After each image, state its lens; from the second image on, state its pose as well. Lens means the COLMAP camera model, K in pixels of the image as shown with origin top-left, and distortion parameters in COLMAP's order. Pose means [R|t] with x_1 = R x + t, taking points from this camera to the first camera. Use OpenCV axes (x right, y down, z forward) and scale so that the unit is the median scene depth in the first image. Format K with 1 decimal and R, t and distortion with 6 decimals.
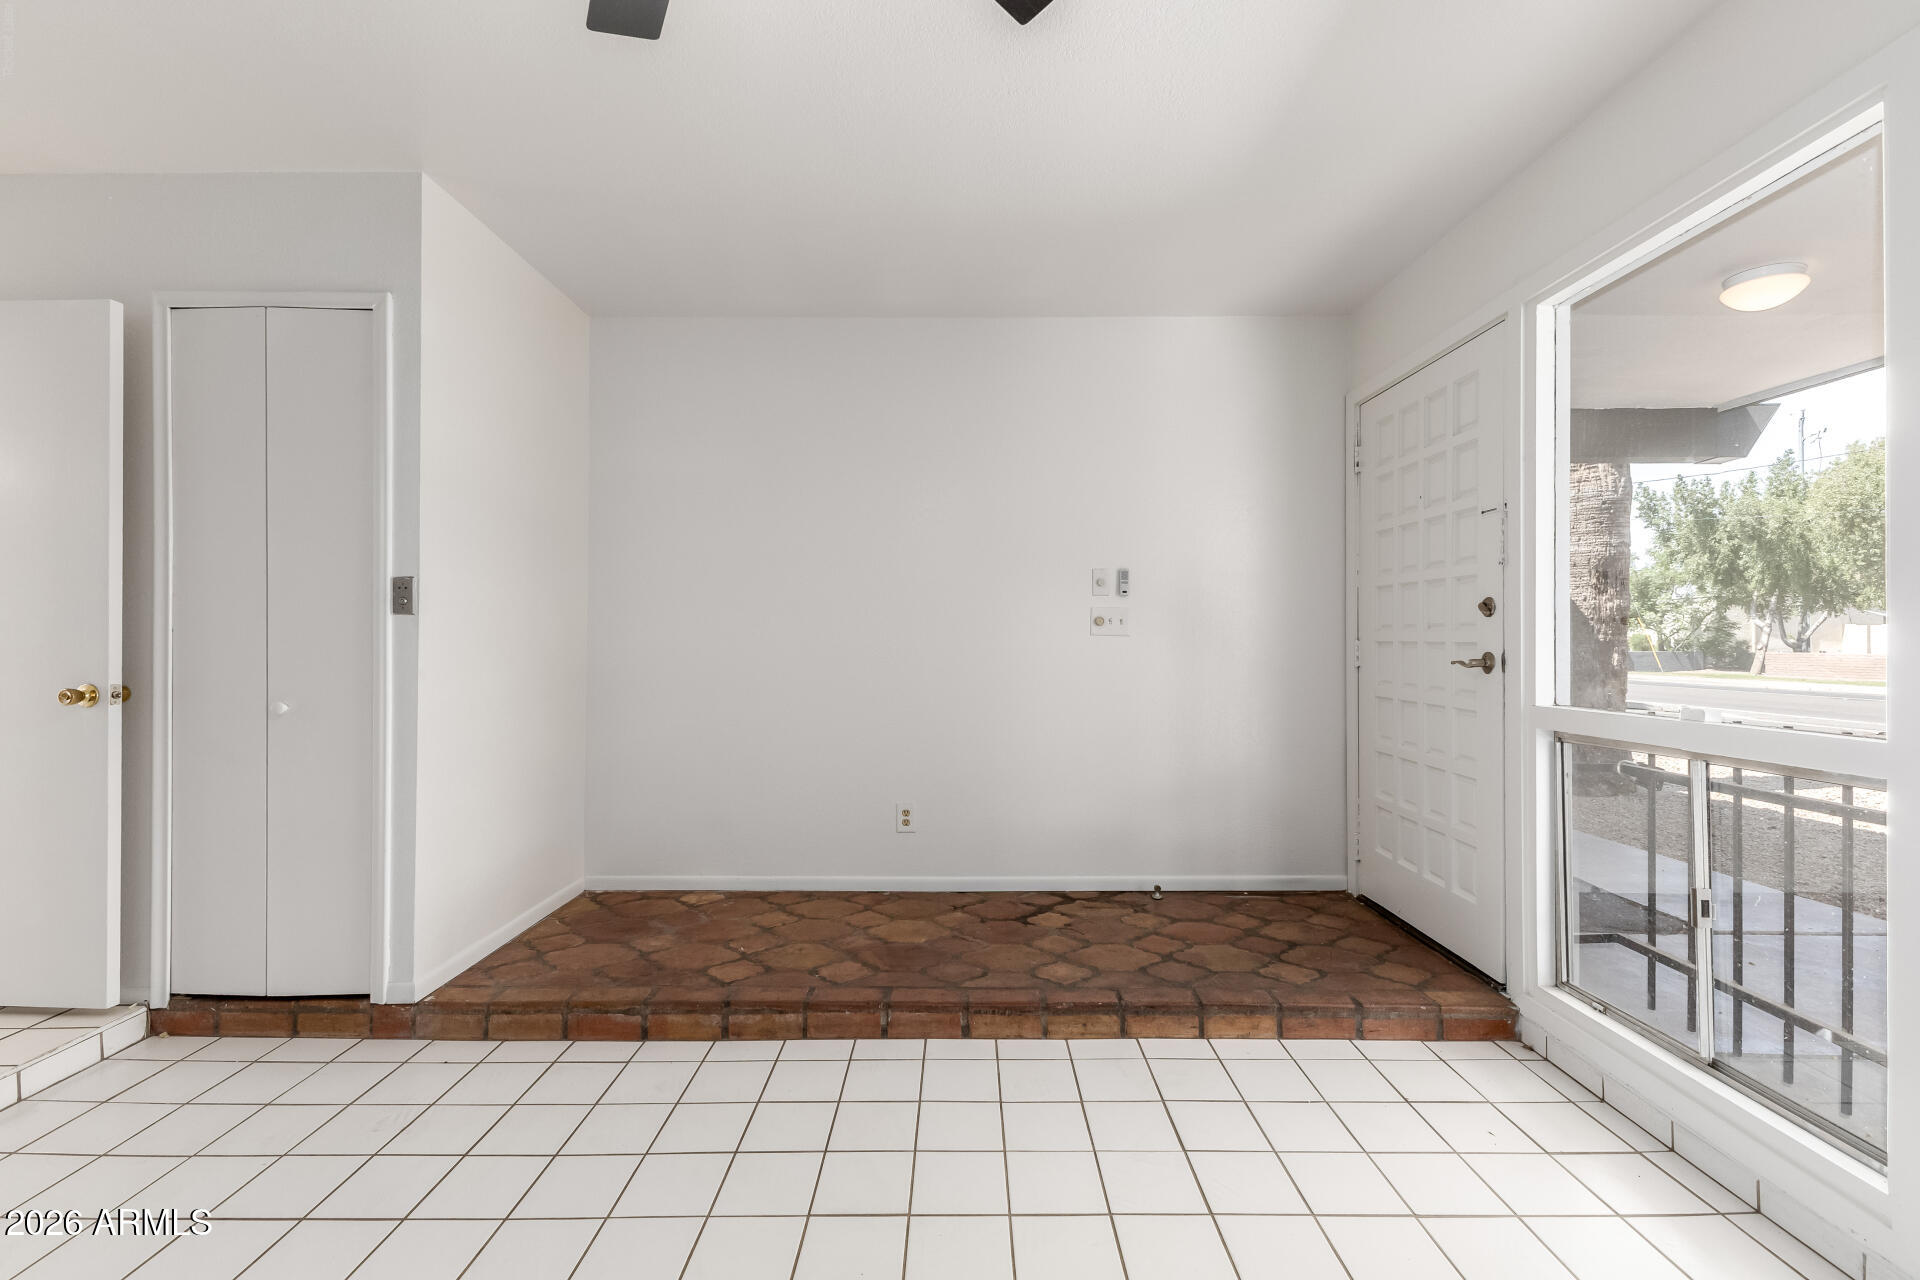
lens RADIAL K [[835.6, 0, 932.6], [0, 835.6, 637.5], [0, 0, 1]] dist [0.013912, -0.003913]
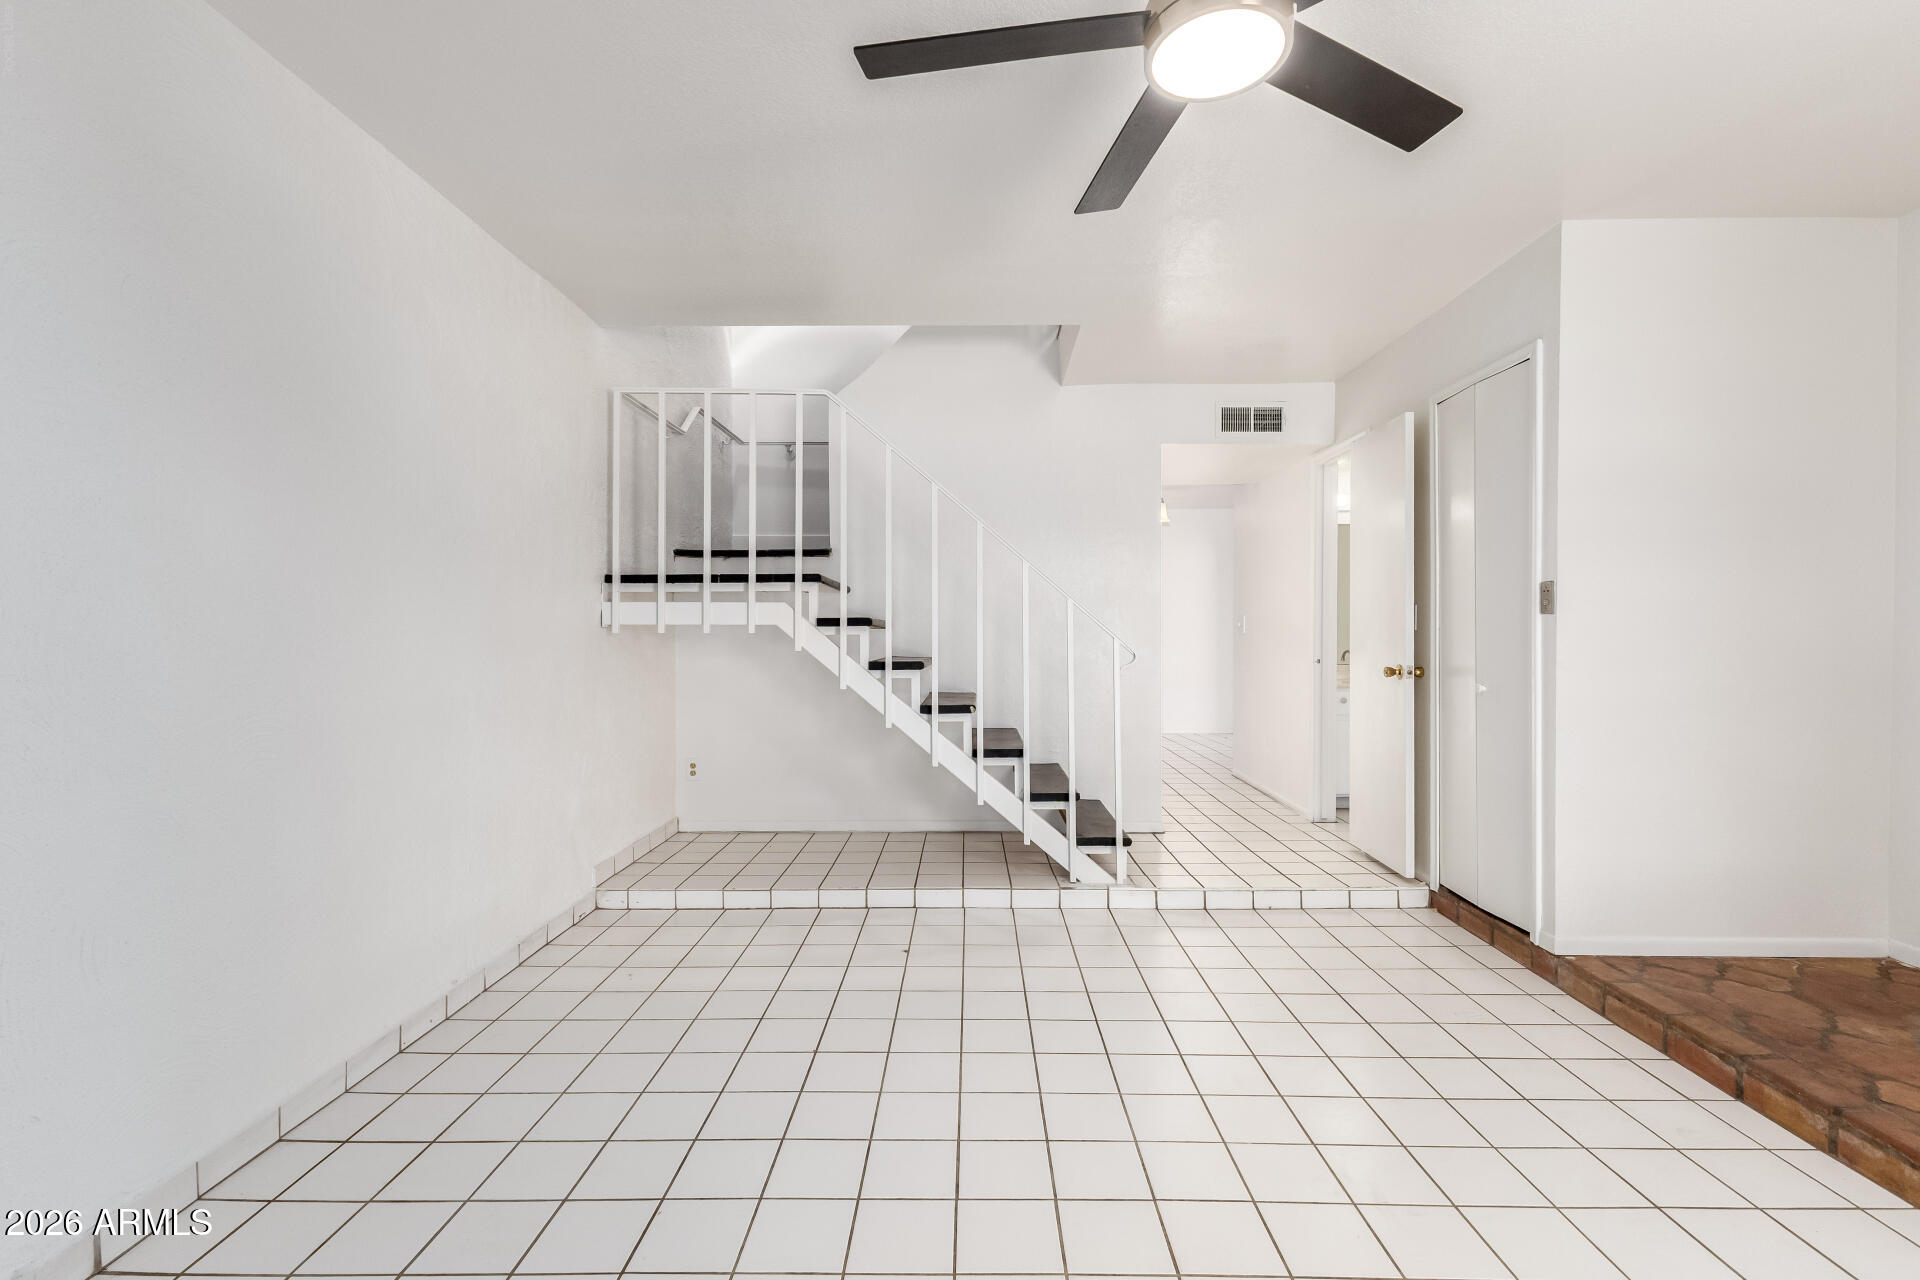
lens RADIAL K [[835.6, 0, 970.8], [0, 835.6, 631.8], [0, 0, 1]] dist [0.013912, -0.003913]
pose [[0.001659, -0.003942, -0.999991, 0.523605], [0.005100, 0.999979, -0.003934, -0.002756], [0.999986, -0.005093, 0.001679, 0.207071]]
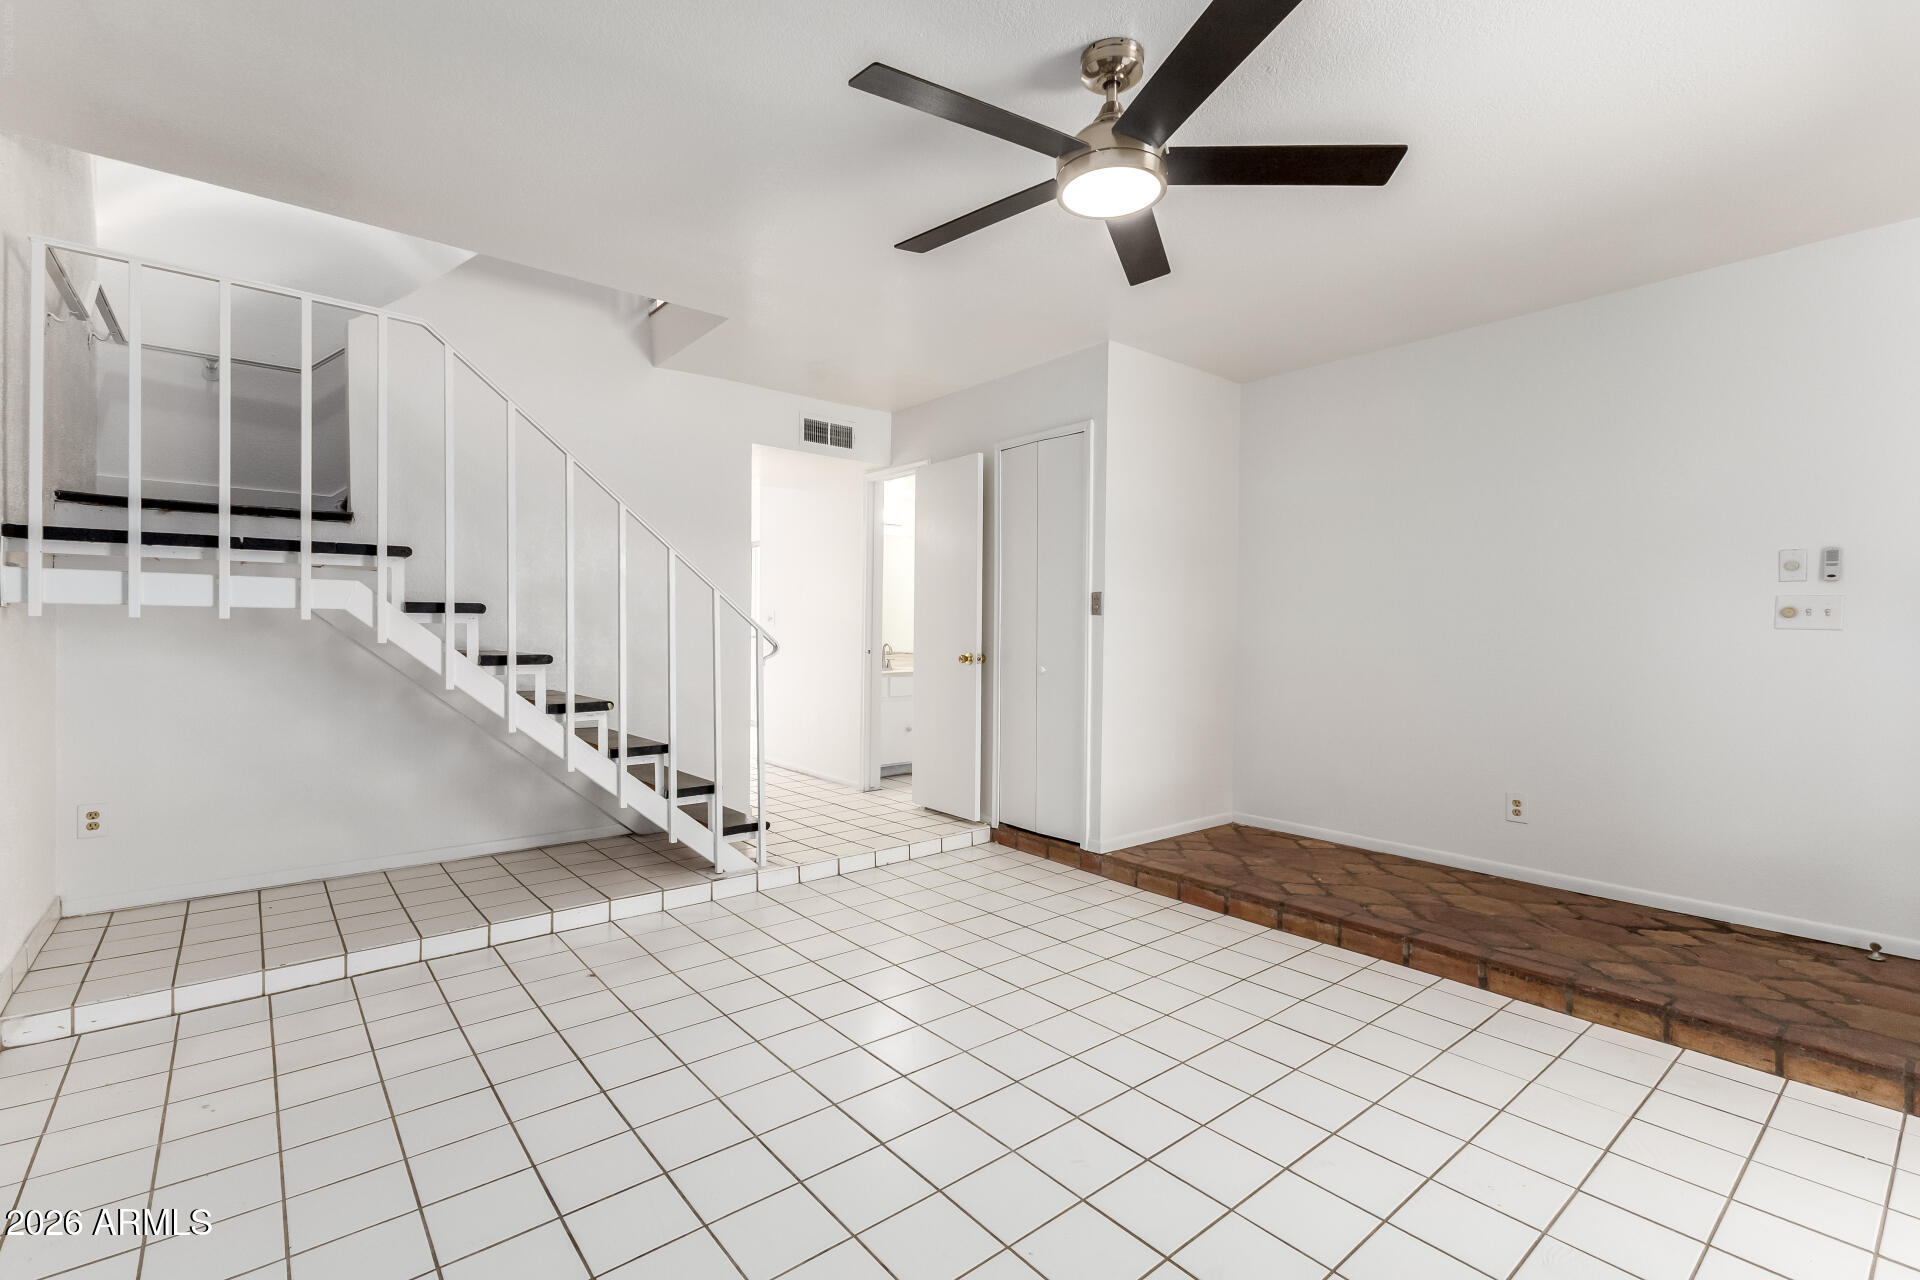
lens RADIAL K [[835.6, 0, 946.0], [0, 835.6, 636.7], [0, 0, 1]] dist [0.013912, -0.003913]
pose [[0.638235, 0.009090, -0.769788, 0.434716], [-0.004446, 0.999957, 0.008121, 0.002390], [0.769829, -0.001761, 0.638248, -0.262350]]
